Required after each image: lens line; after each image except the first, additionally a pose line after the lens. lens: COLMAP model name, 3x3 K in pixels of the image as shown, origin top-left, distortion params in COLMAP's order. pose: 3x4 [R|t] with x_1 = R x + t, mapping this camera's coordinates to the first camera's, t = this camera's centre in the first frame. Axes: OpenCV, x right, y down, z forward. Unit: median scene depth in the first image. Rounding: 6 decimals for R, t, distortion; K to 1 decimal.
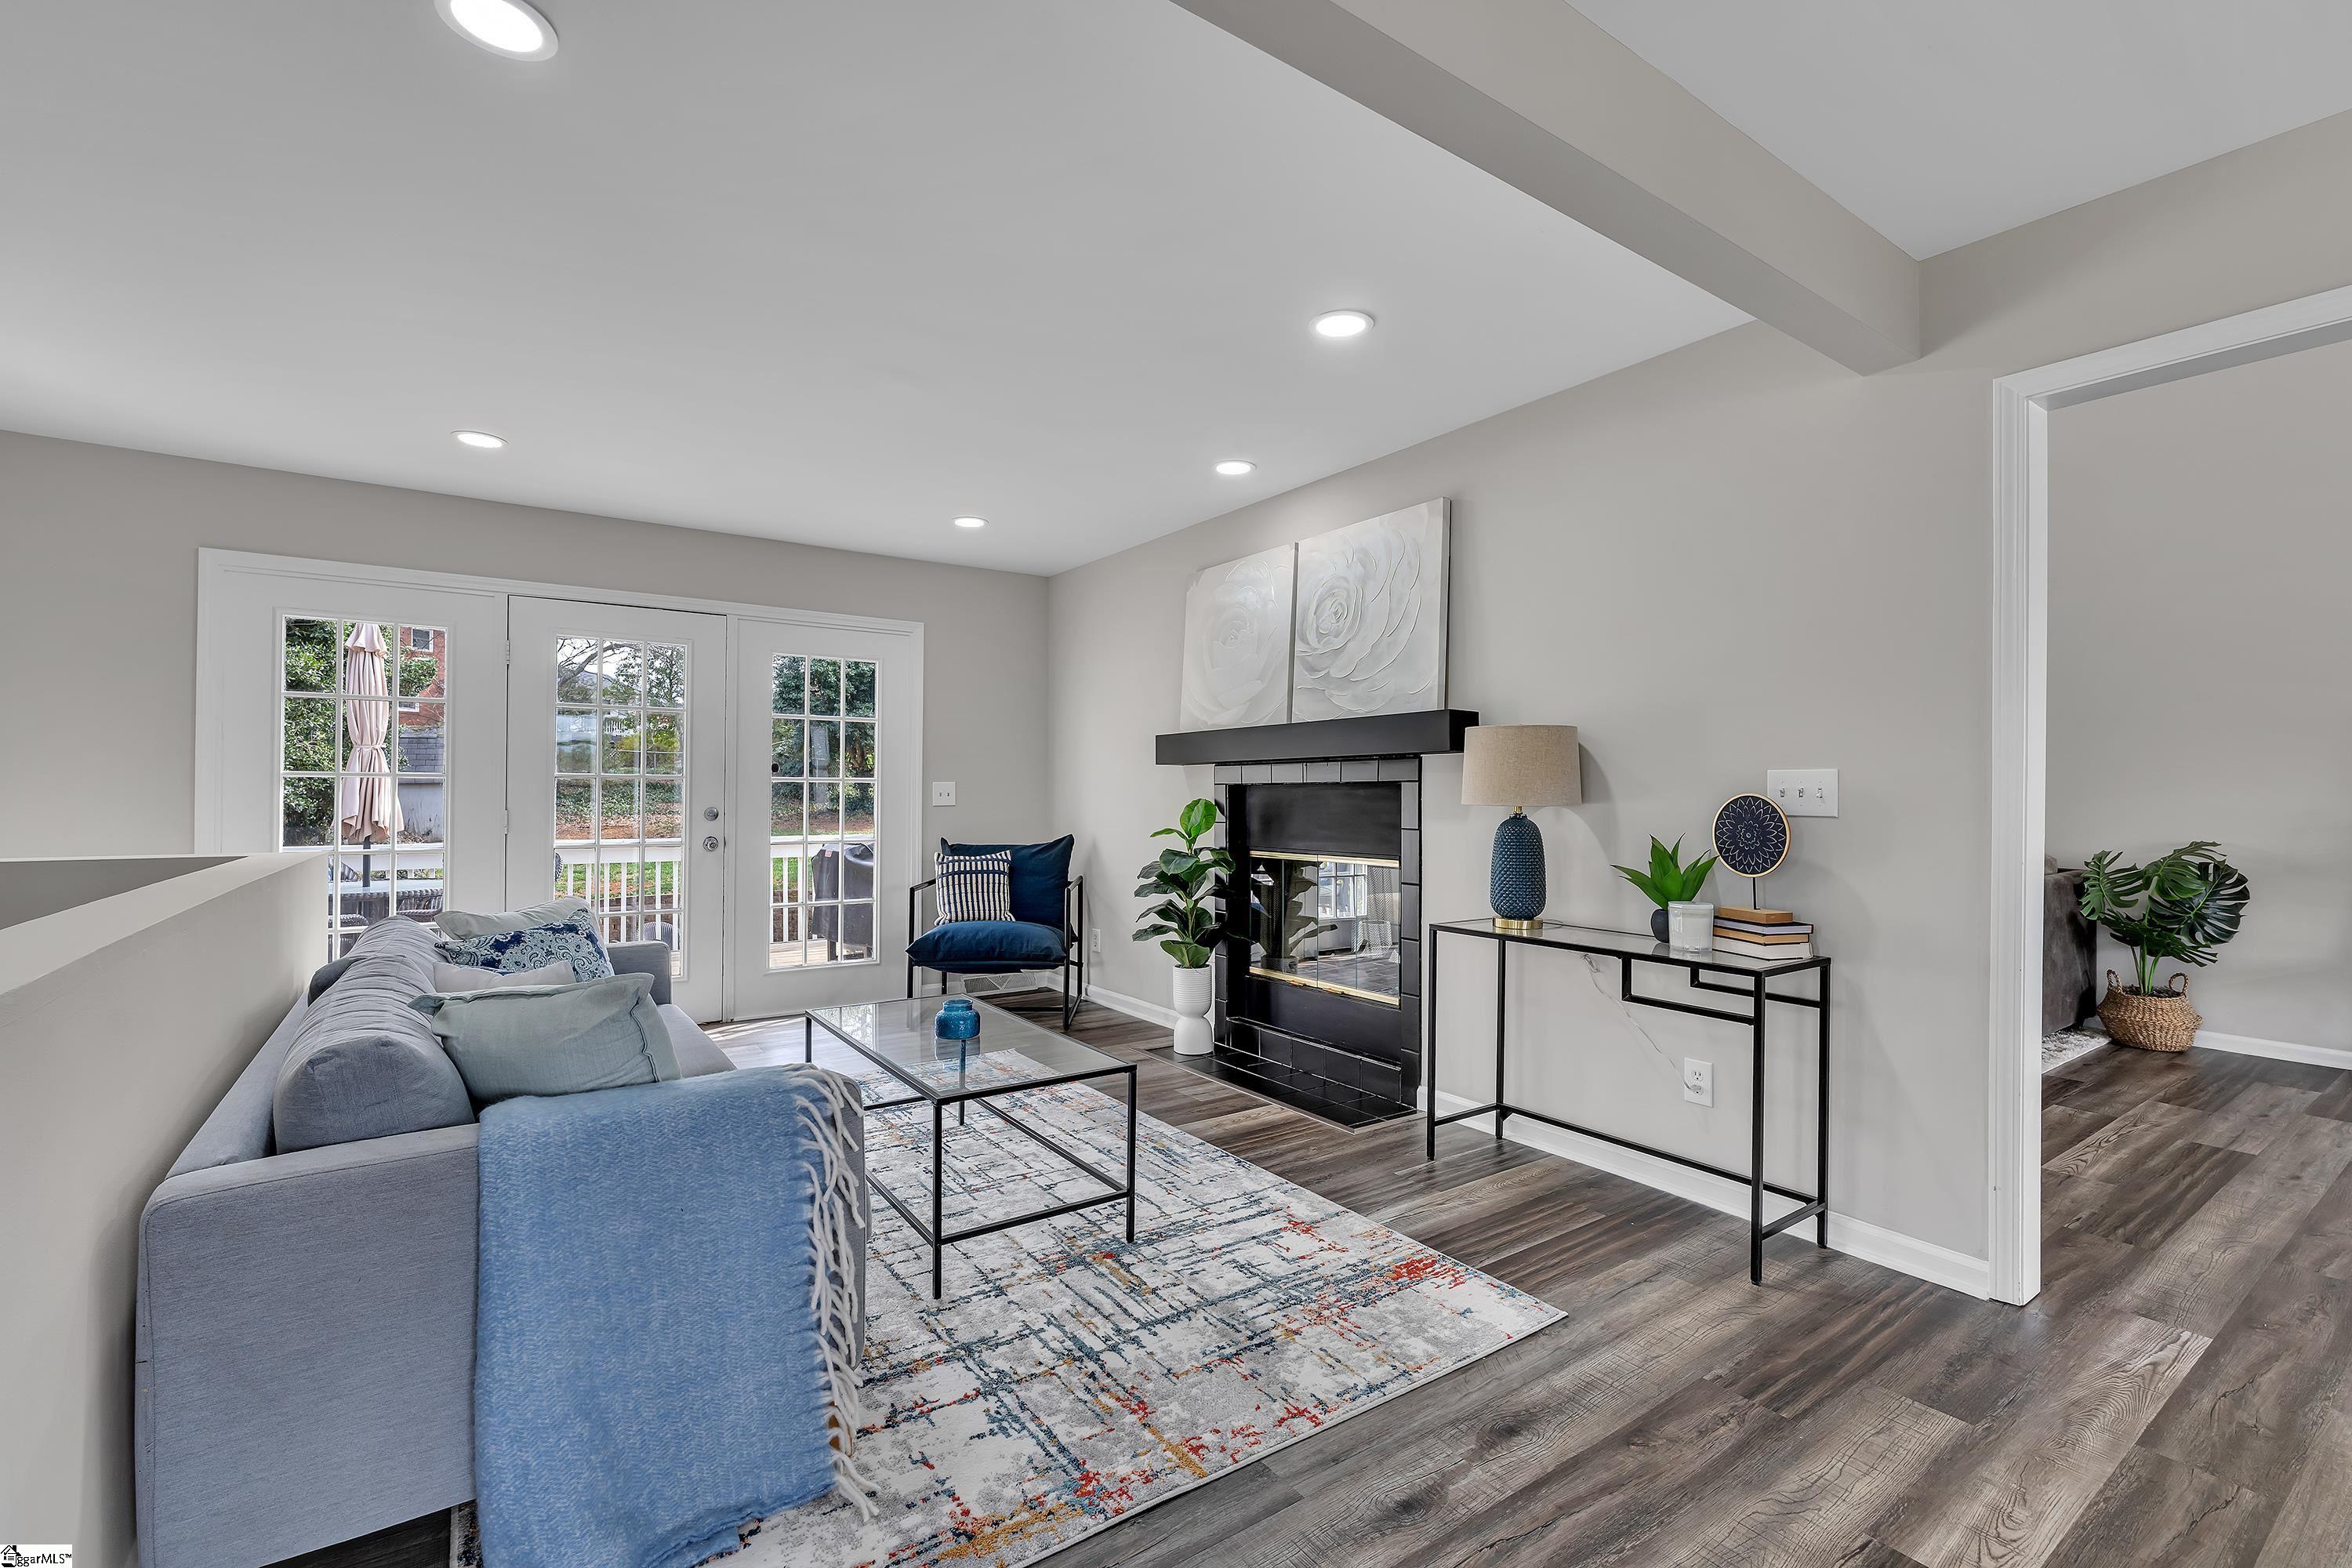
lens RADIAL K [[1037.7, 0, 1176.0], [0, 1037.7, 784.0], [0, 0, 1]] dist [0.001252, 0.000116]
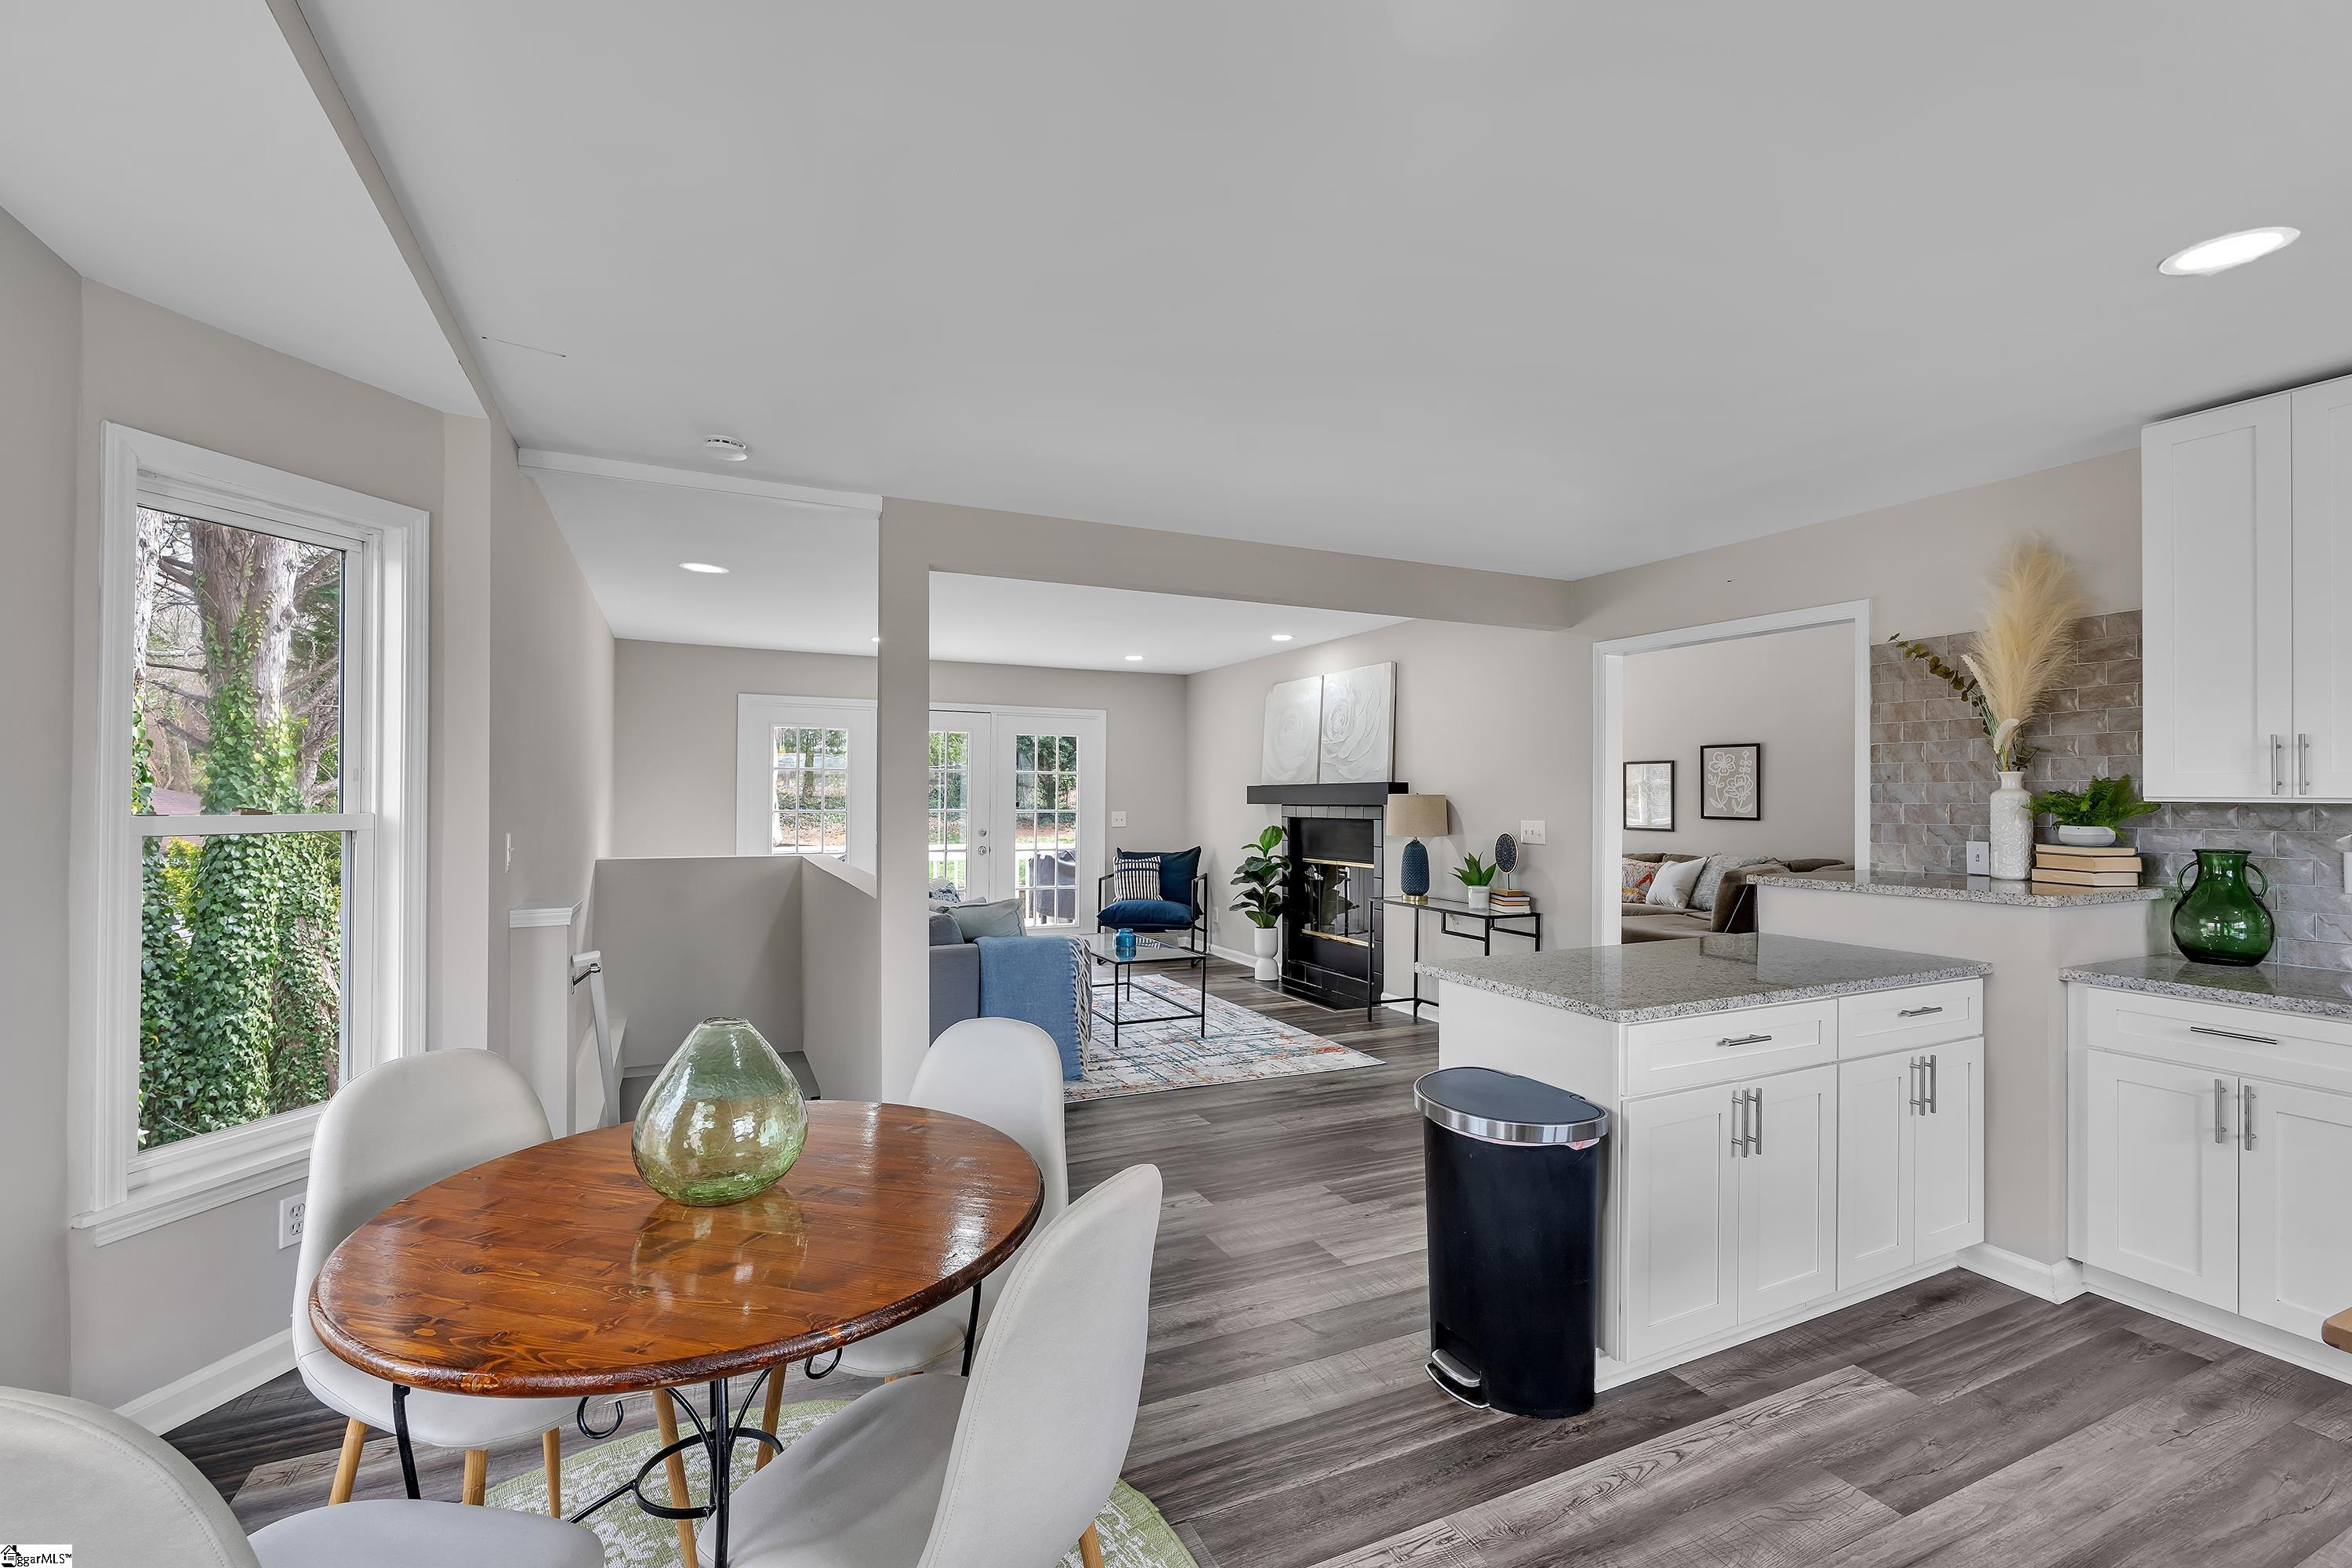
lens RADIAL K [[1037.7, 0, 1176.0], [0, 1037.7, 784.0], [0, 0, 1]] dist [0.001252, 0.000116]
pose [[0.986405, -0.002008, -0.164322, 0.146352], [0.001343, 0.999990, -0.004162, -0.046099], [0.164329, 0.003885, 0.986398, -0.654229]]
